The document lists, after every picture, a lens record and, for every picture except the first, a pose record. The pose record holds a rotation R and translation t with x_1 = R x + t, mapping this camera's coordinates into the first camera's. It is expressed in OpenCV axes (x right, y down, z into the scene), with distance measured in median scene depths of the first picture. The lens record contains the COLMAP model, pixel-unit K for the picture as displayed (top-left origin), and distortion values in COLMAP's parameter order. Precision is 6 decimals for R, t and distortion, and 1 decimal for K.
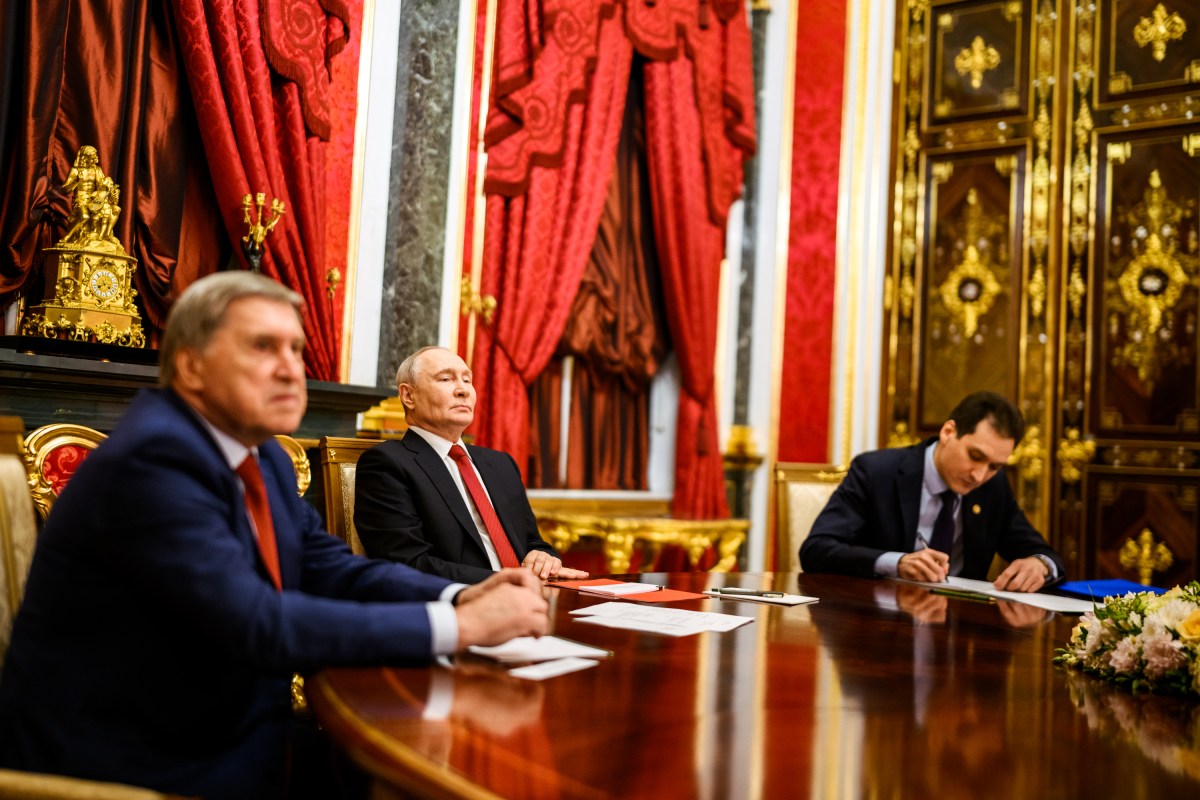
lens RADIAL K [[1231.2, 0, 600.0], [0, 1231.2, 400.0], [0, 0, 1]] dist [-0.002523, -0.004958]
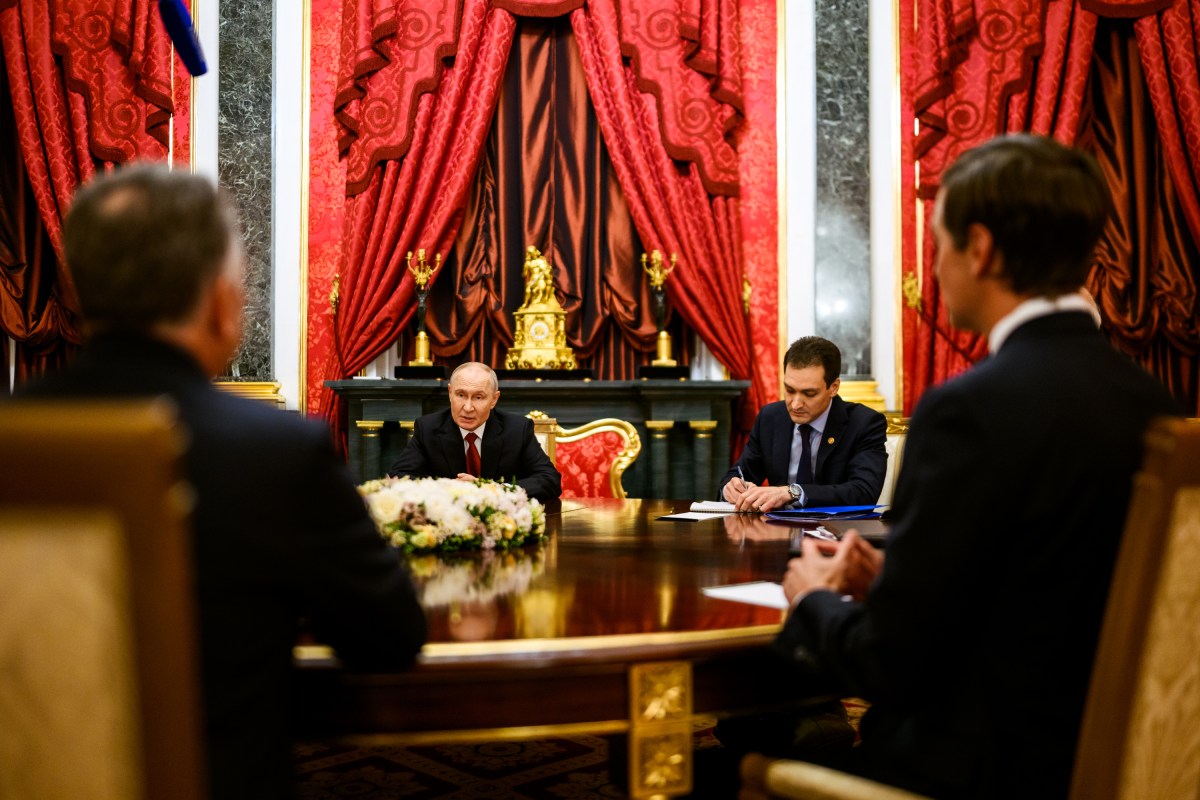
lens RADIAL K [[1231.2, 0, 600.0], [0, 1231.2, 400.0], [0, 0, 1]] dist [-0.002523, -0.004958]
pose [[0.621768, -0.078715, -0.779236, 0.635548], [0.070055, 0.996538, -0.044768, 0.050853], [0.780062, -0.026754, 0.625130, 0.053014]]
